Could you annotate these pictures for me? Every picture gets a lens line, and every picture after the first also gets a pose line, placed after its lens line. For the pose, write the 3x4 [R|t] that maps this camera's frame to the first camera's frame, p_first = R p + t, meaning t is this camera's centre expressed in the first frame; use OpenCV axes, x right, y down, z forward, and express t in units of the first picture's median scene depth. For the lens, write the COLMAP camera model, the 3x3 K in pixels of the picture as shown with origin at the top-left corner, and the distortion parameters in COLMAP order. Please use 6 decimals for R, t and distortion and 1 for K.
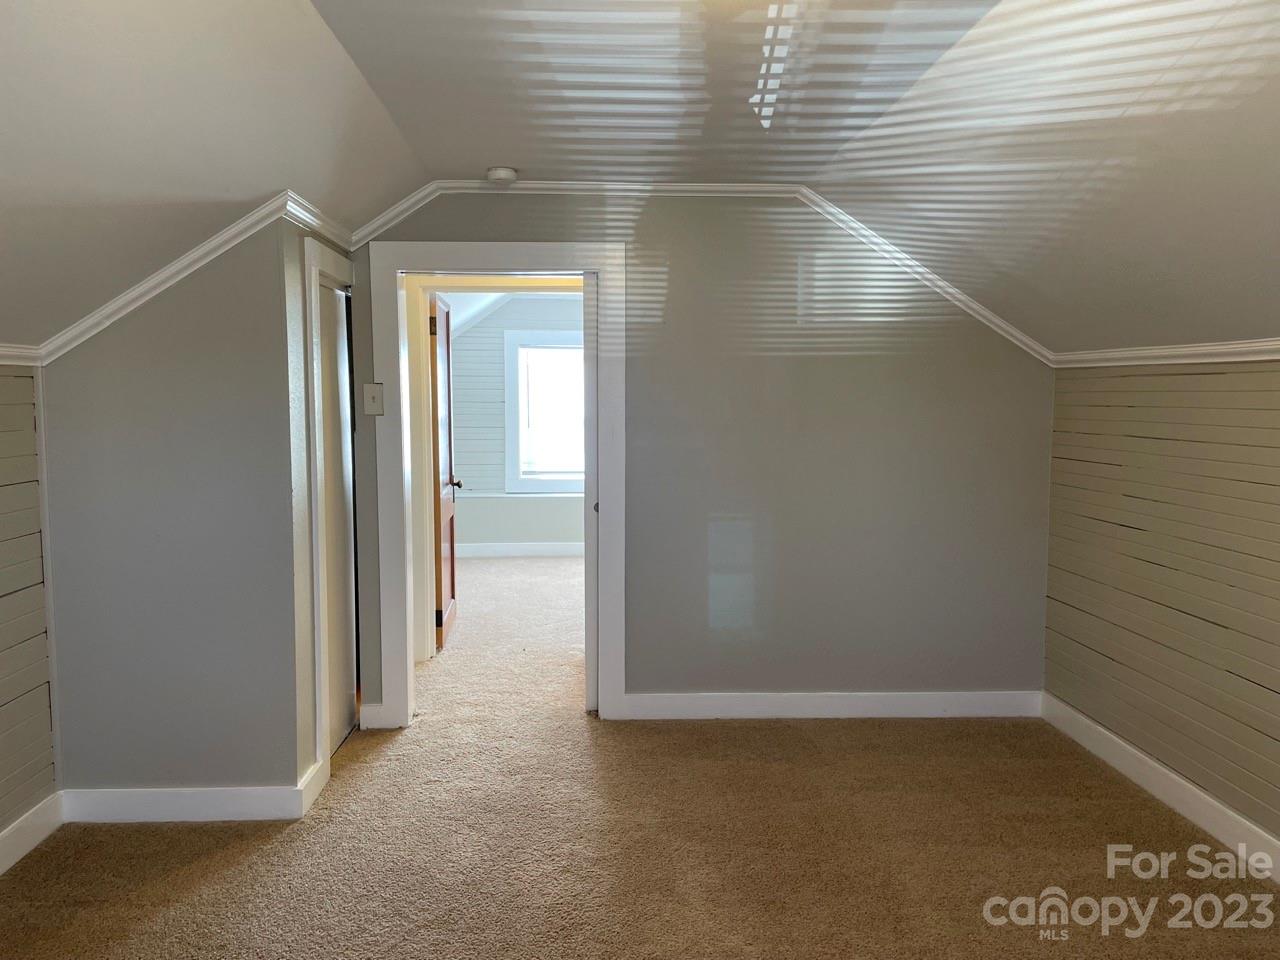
lens RADIAL K [[971.3, 0, 638.6], [0, 971.3, 479.8], [0, 0, 1]] dist [0.052717, -0.032574]
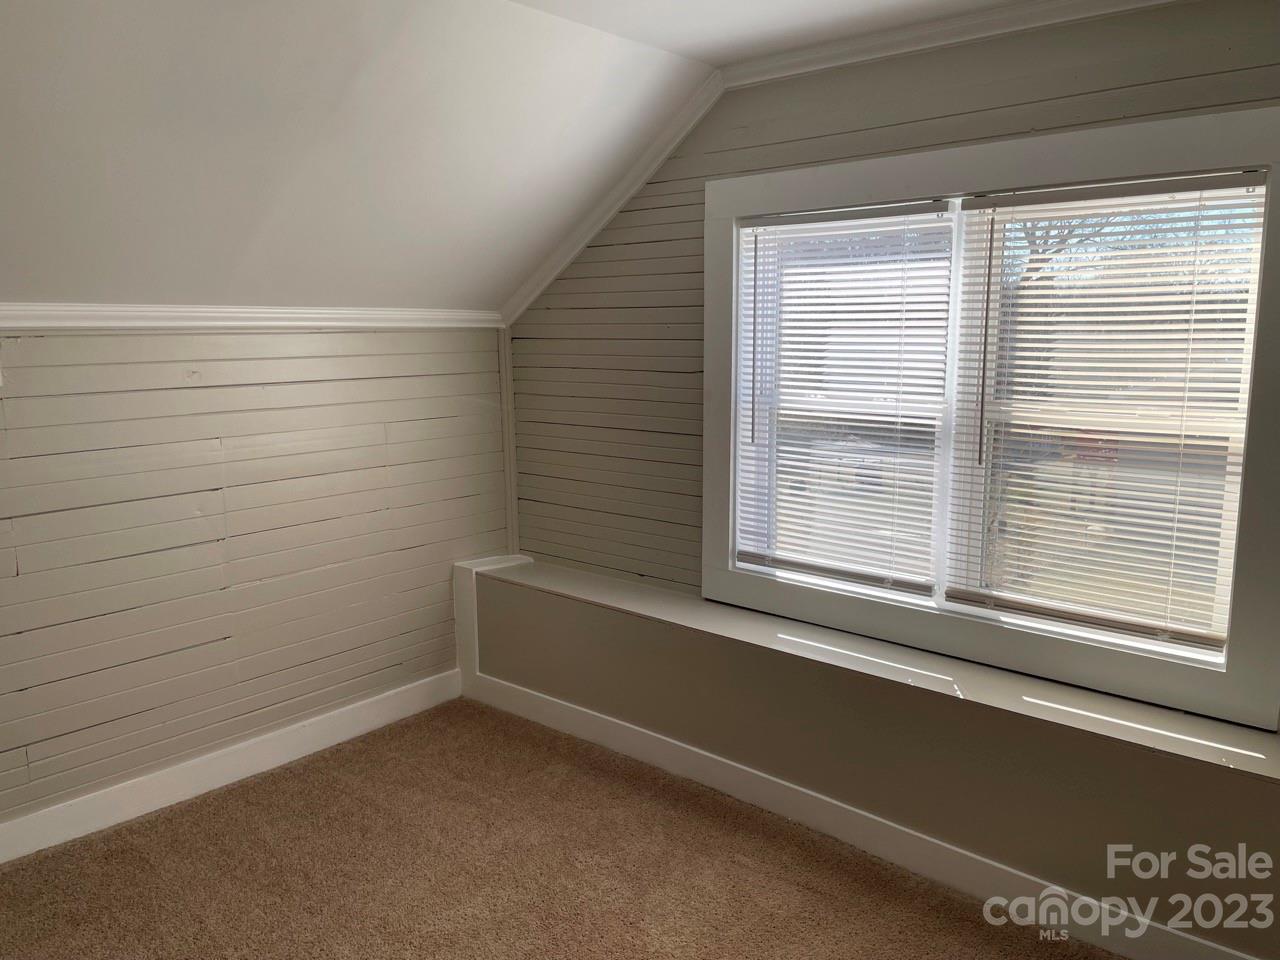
lens RADIAL K [[971.3, 0, 640.1], [0, 971.3, 479.9], [0, 0, 1]] dist [0.052717, -0.032574]
pose [[0.716498, 0.105776, -0.689523, 0.117924], [-0.056153, 0.993975, 0.094132, -0.072073], [0.695325, -0.028727, 0.718121, 0.698463]]
